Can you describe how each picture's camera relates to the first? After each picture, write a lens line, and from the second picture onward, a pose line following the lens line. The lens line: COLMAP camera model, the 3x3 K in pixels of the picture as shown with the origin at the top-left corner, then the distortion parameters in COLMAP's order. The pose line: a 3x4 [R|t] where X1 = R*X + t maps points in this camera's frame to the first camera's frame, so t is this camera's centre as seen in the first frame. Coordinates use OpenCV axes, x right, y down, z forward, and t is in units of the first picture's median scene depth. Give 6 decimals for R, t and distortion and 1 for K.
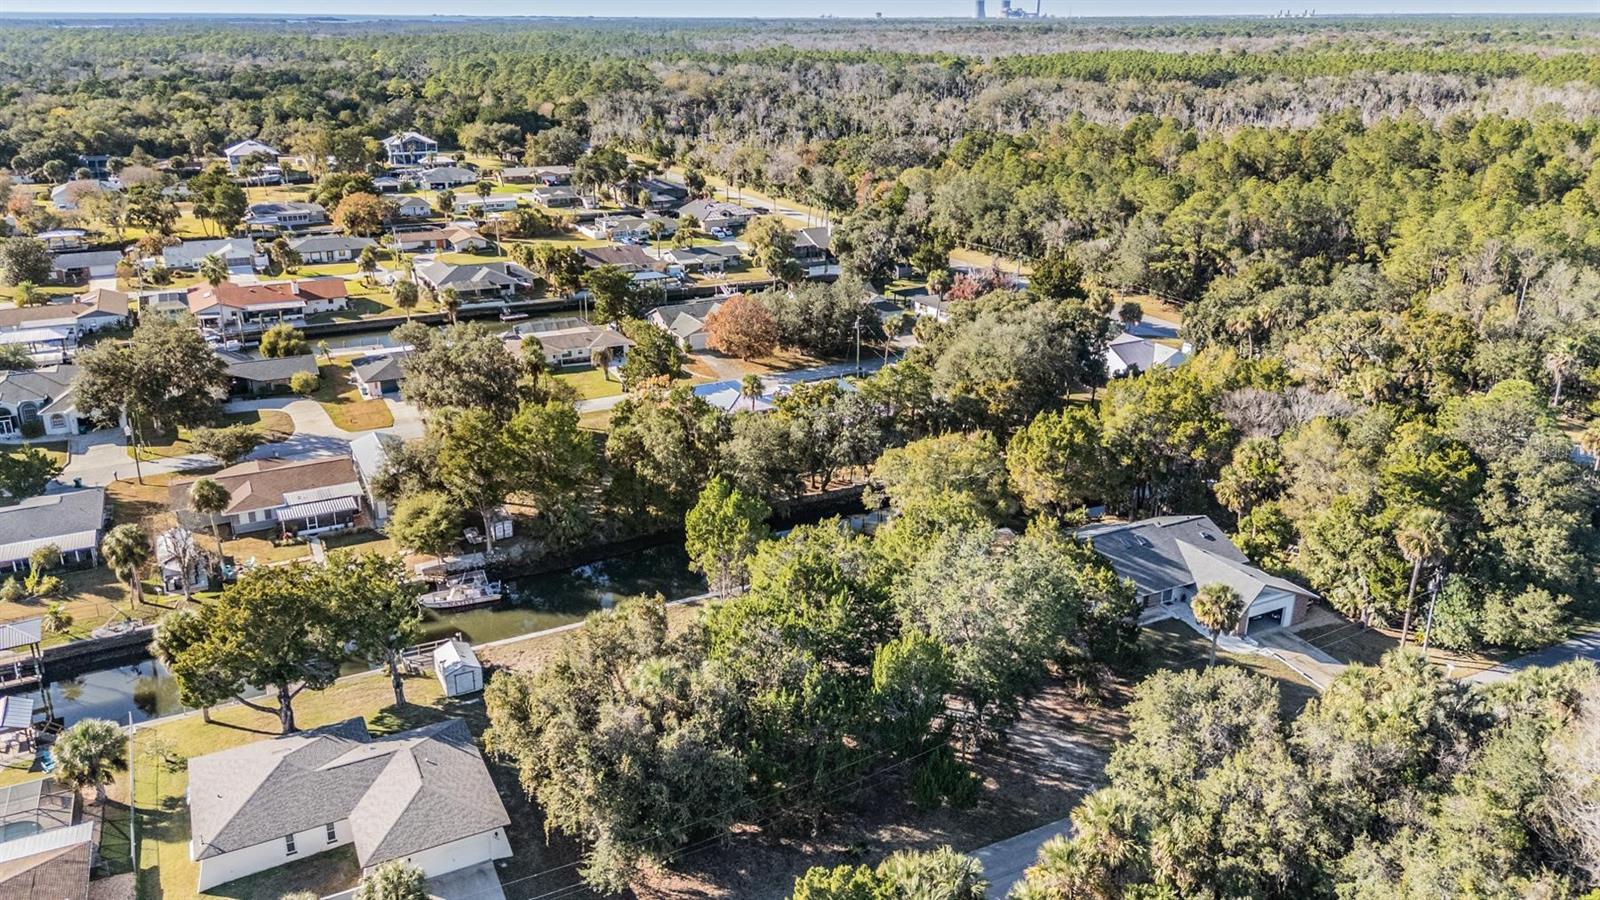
lens RADIAL K [[1192.1, 0, 805.0], [0, 1192.1, 453.8], [0, 0, 1]] dist [0.067488, -0.056947]
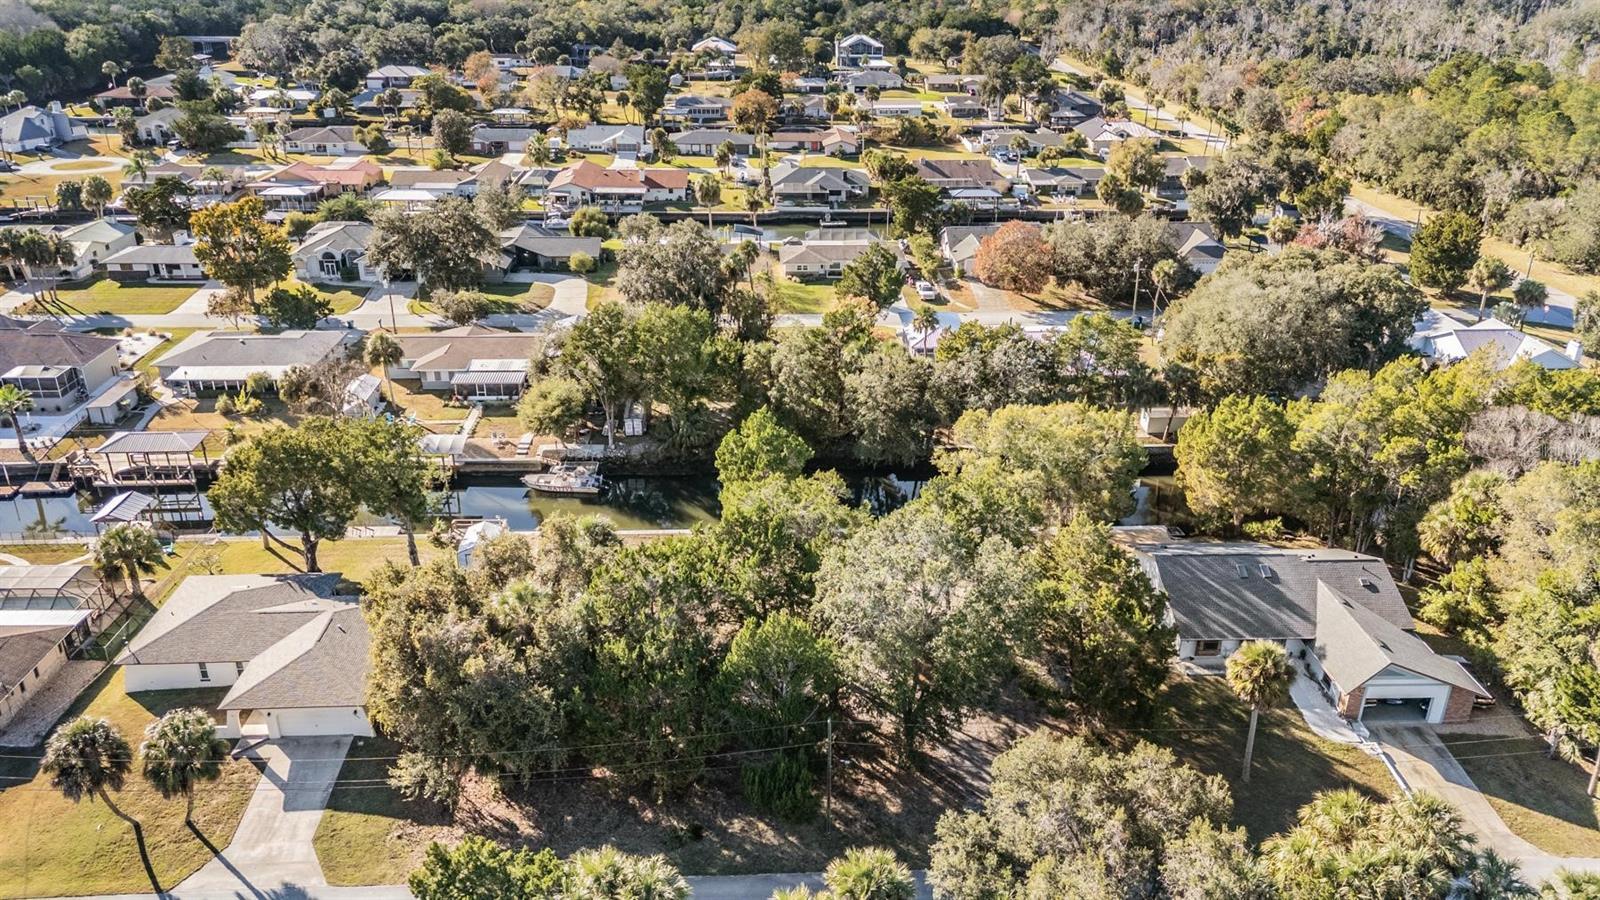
lens RADIAL K [[1192.1, 0, 809.5], [0, 1192.1, 452.8], [0, 0, 1]] dist [0.067488, -0.056947]
pose [[0.907601, 0.175142, -0.381558, 0.161751], [-0.149902, 0.984111, 0.095157, -0.019637], [0.392162, -0.029168, 0.919434, 0.081286]]
